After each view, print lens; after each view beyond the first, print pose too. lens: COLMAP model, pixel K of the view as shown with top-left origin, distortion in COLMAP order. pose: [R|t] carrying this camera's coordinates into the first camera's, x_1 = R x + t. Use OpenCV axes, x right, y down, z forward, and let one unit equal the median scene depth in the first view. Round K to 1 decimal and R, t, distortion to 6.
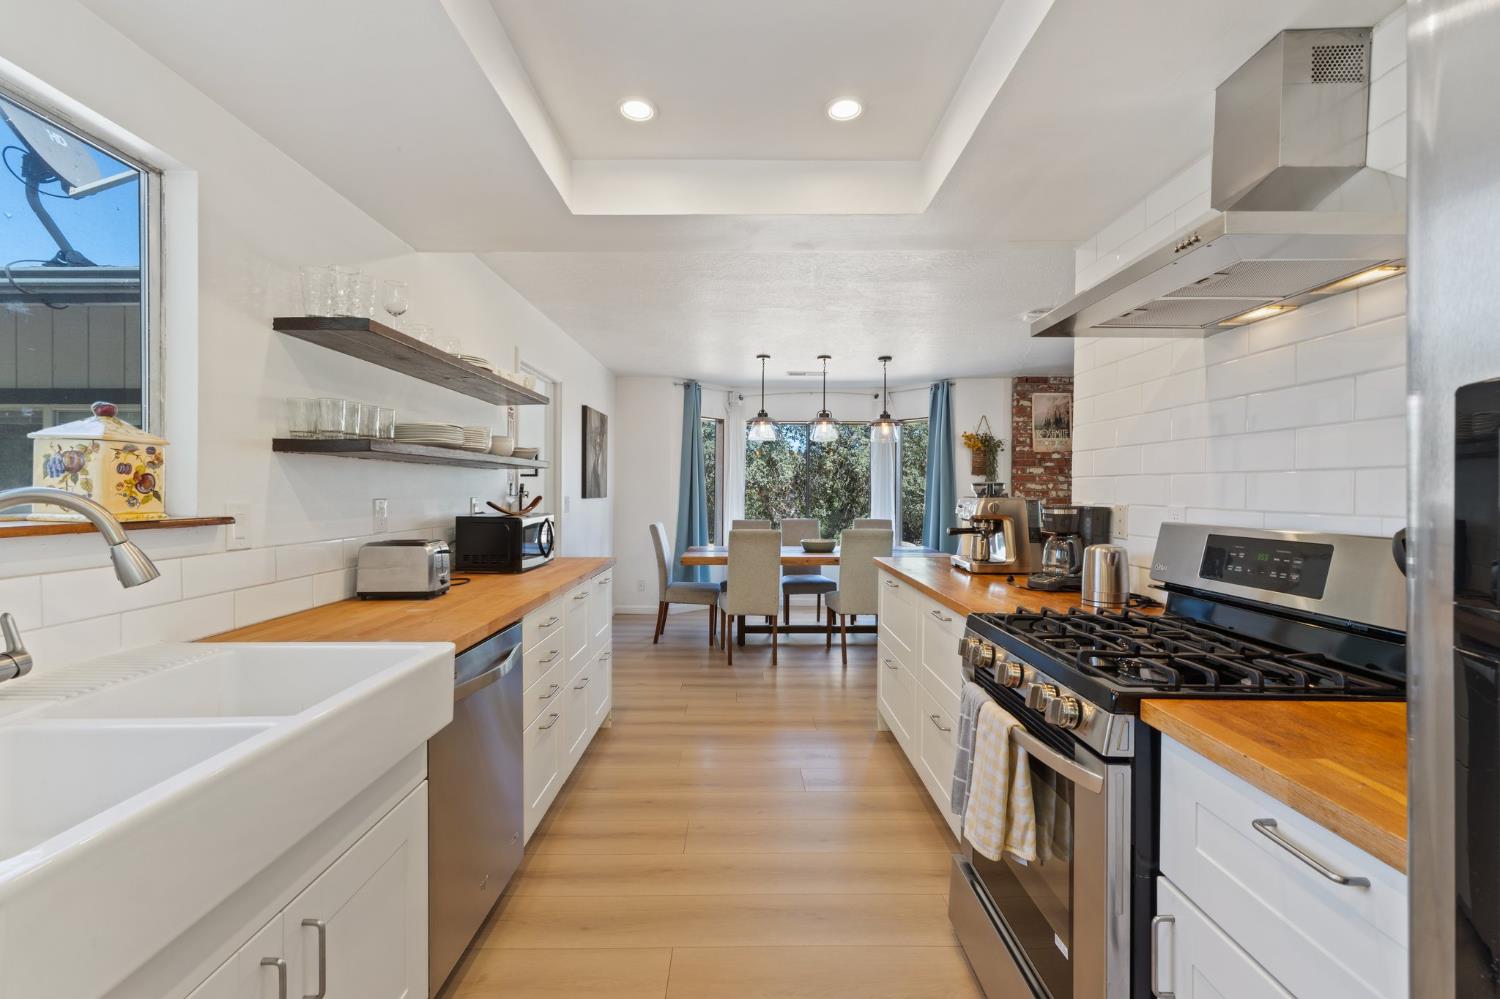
lens RADIAL K [[634.0, 0, 748.4], [0, 634.0, 493.7], [0, 0, 1]] dist [0.006991, -0.000628]
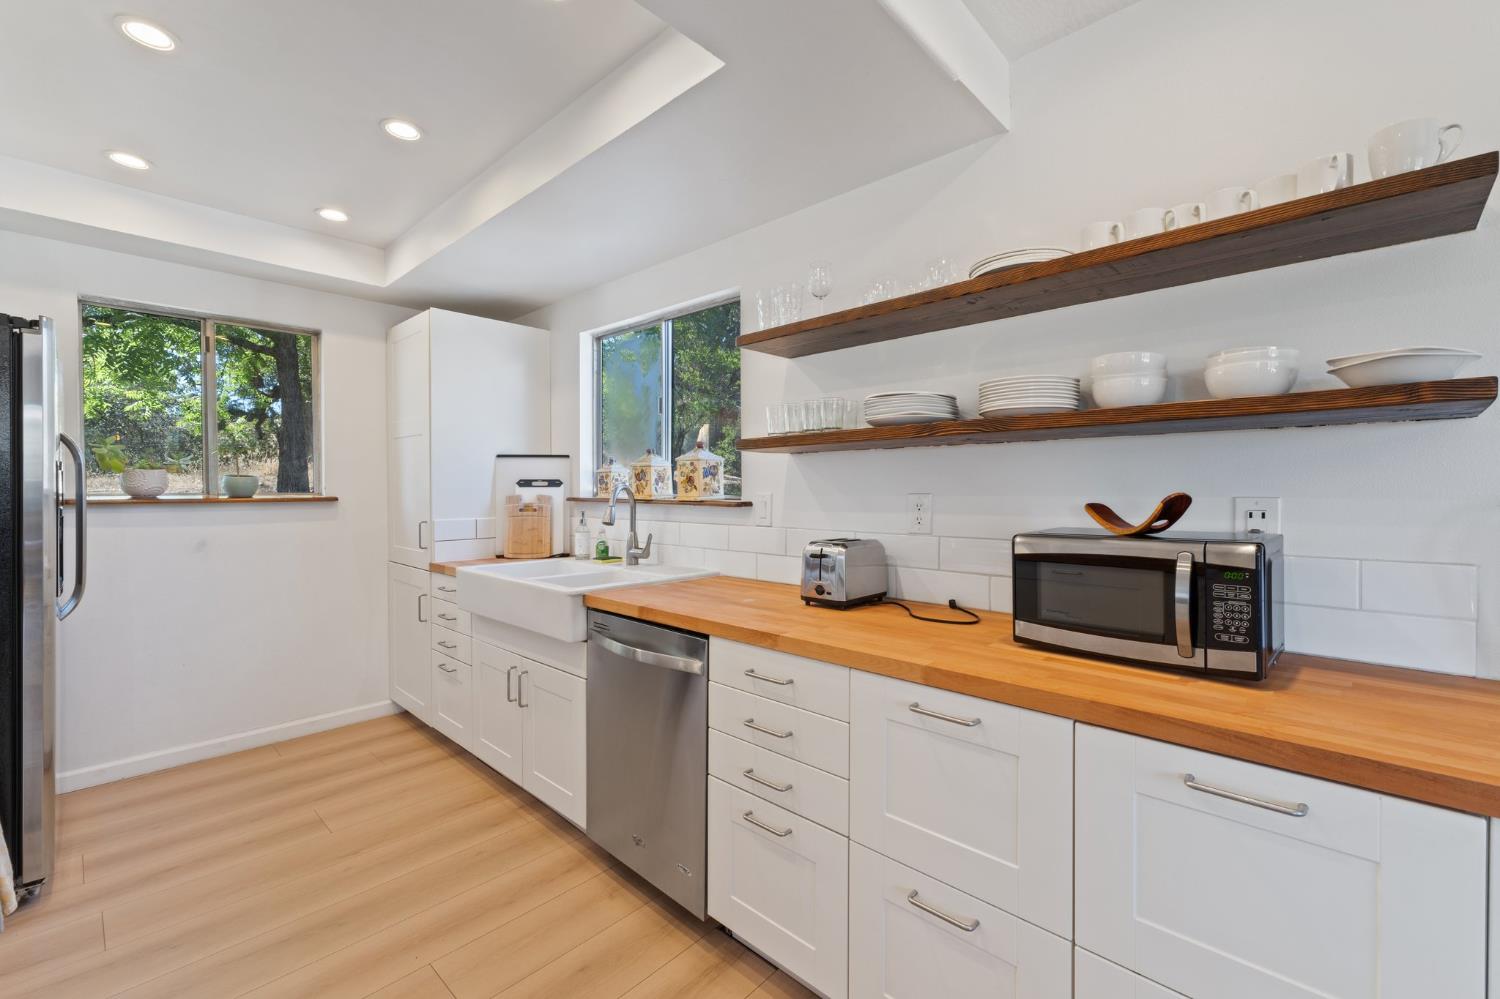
lens RADIAL K [[634.0, 0, 749.8], [0, 634.0, 494.3], [0, 0, 1]] dist [0.006991, -0.000628]
pose [[-0.697271, 0.003827, -0.716797, 0.273055], [-0.006196, 0.999916, 0.011366, 0.000211], [0.716781, 0.012367, -0.697189, 2.363564]]
